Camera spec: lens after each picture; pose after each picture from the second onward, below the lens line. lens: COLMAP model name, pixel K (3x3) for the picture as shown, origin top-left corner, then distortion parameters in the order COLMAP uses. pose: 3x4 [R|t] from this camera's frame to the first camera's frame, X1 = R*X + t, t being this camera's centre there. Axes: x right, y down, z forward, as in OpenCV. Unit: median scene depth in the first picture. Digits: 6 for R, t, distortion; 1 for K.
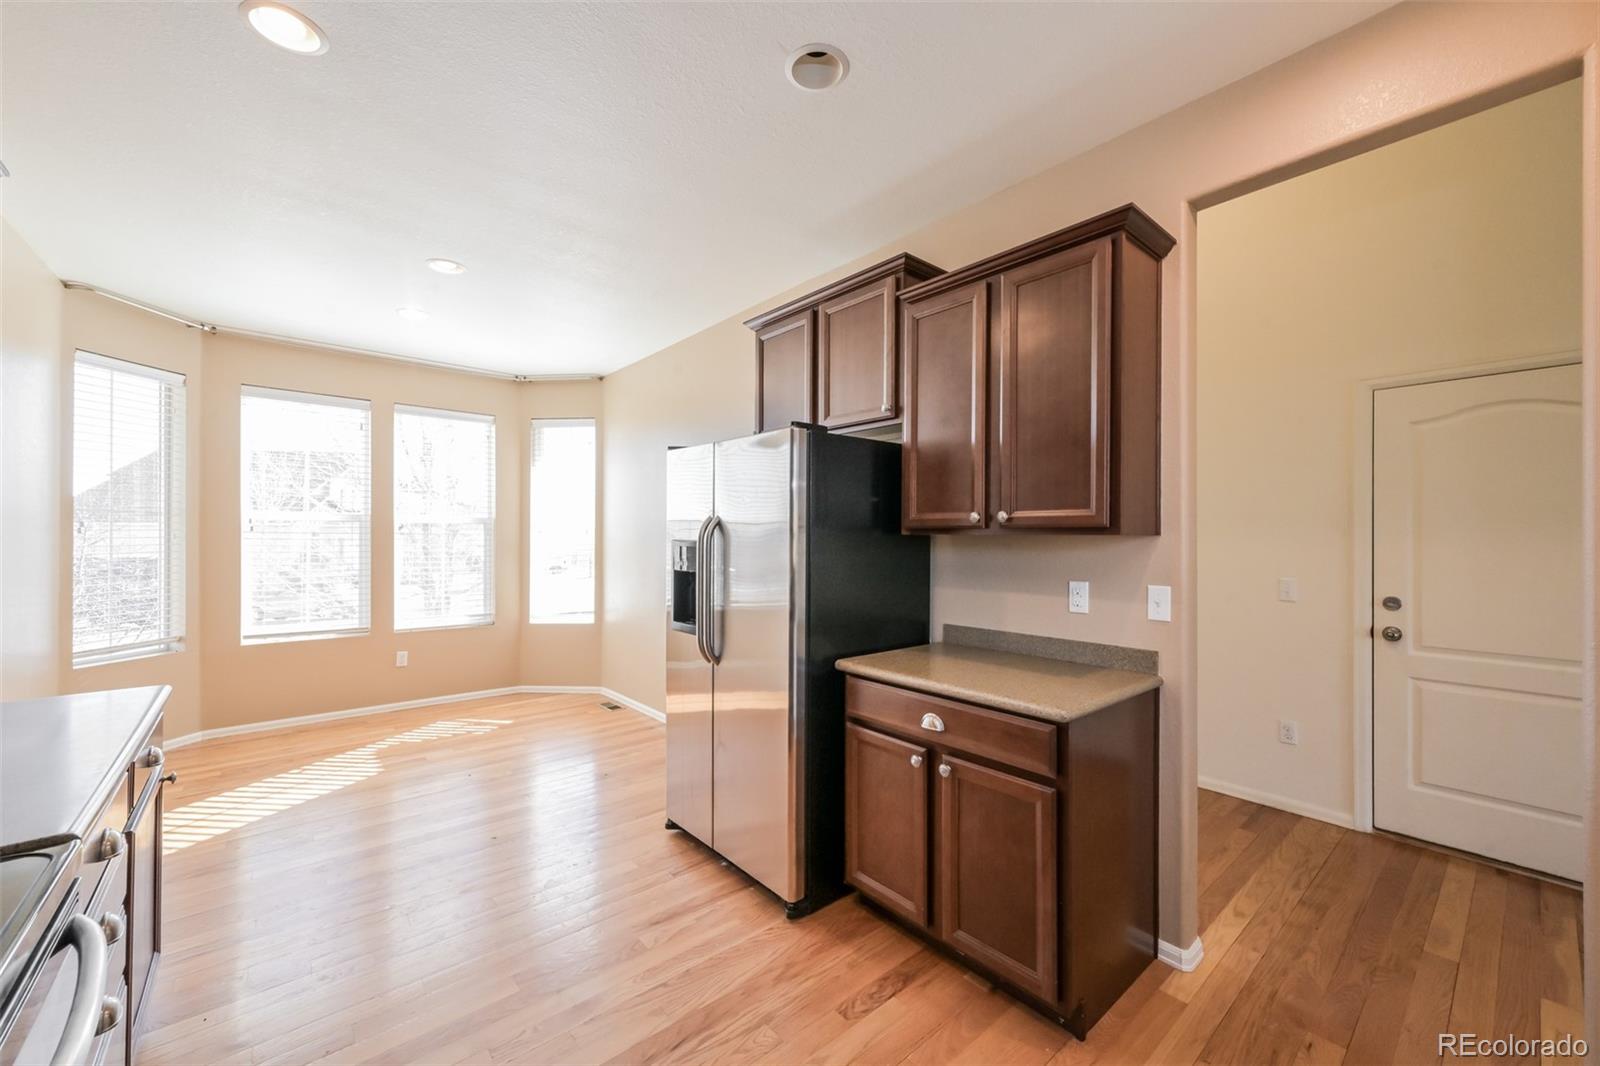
lens RADIAL K [[634.9, 0, 802.7], [0, 634.9, 535.0], [0, 0, 1]] dist [0.002726, 0.000107]
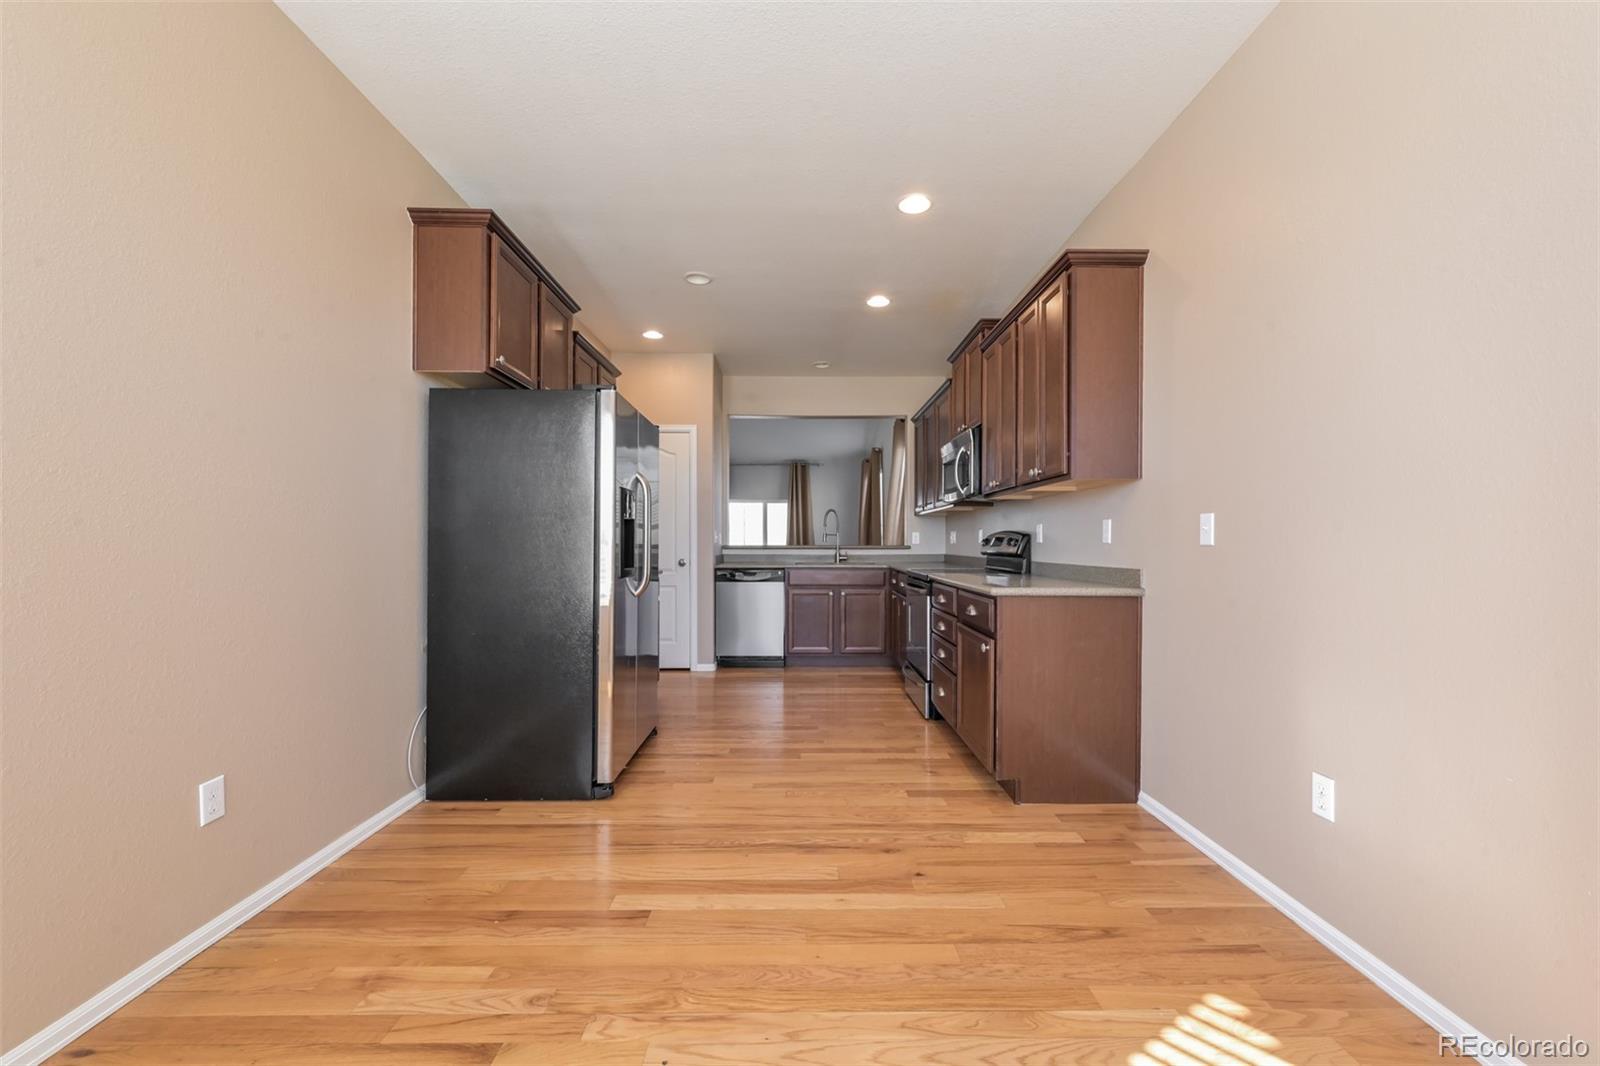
lens RADIAL K [[634.9, 0, 809.1], [0, 634.9, 544.9], [0, 0, 1]] dist [0.002726, 0.000107]
pose [[-0.771623, -0.005591, 0.636055, -0.691087], [-0.003079, 0.999982, 0.005054, 0.057885], [-0.636073, 0.001941, -0.771627, 1.026548]]
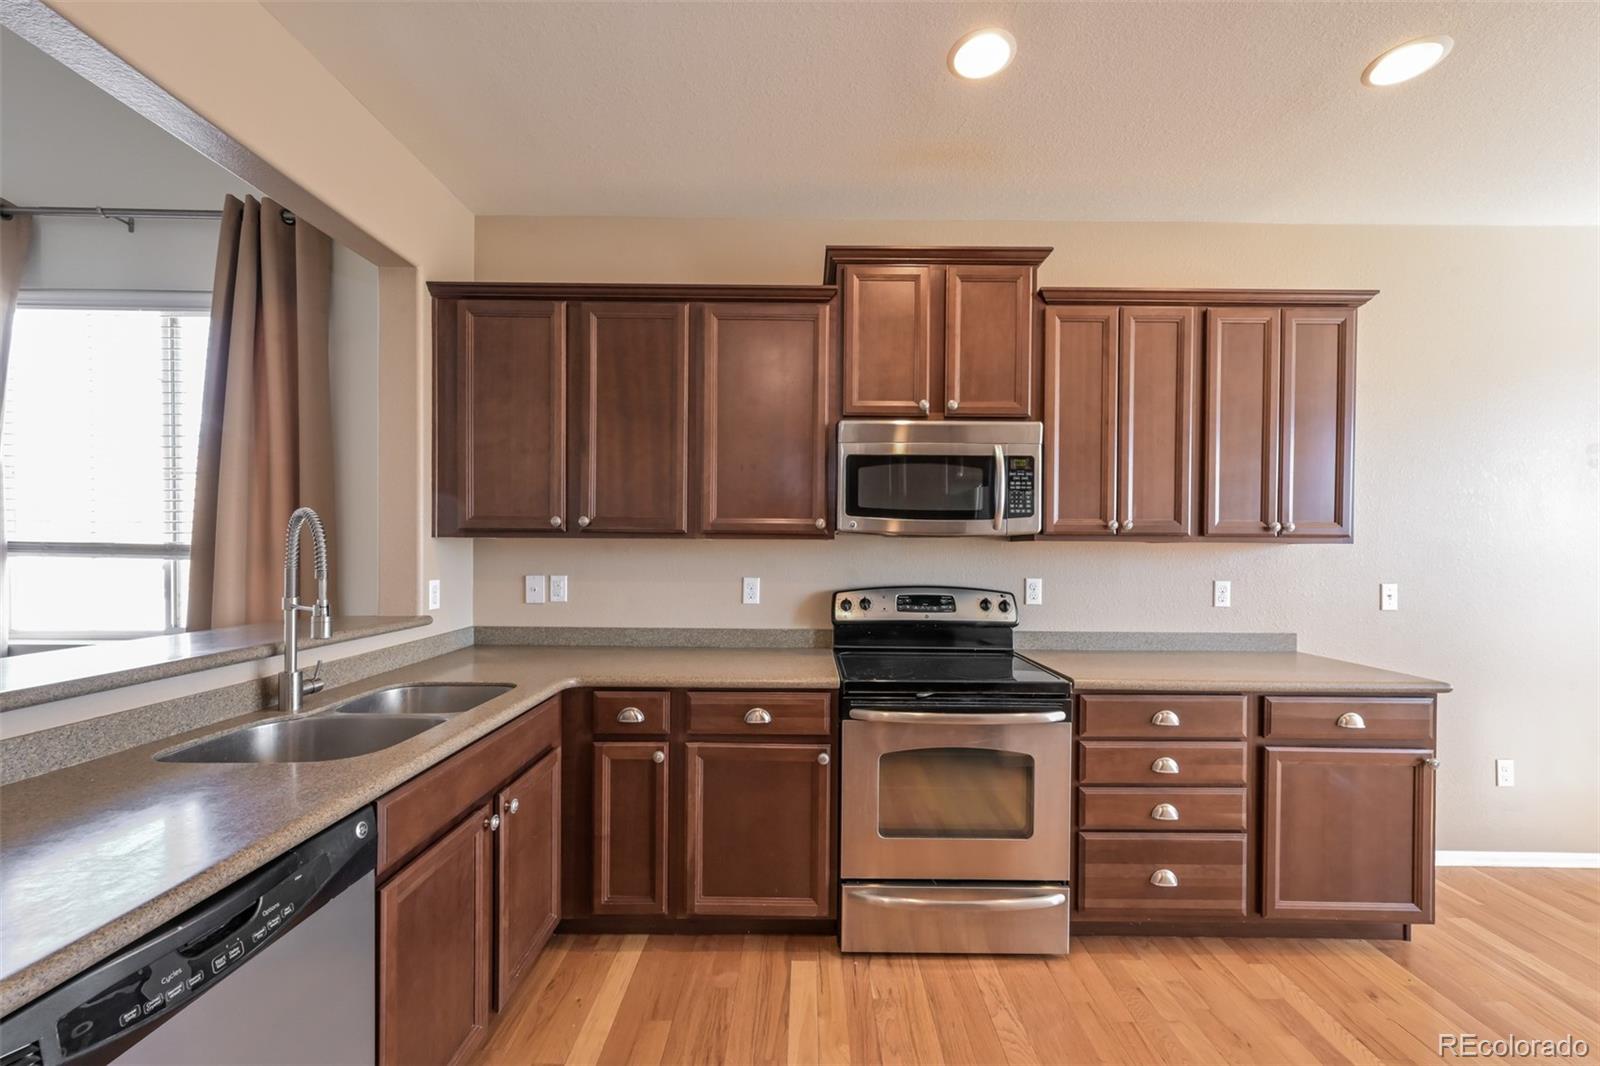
lens RADIAL K [[634.9, 0, 807.9], [0, 634.9, 554.9], [0, 0, 1]] dist [0.002726, 0.000107]
pose [[-0.646131, -0.001840, -0.763224, 0.250782], [-0.012836, 0.999882, 0.008456, 0.006774], [0.763118, 0.015260, -0.646079, 0.374464]]
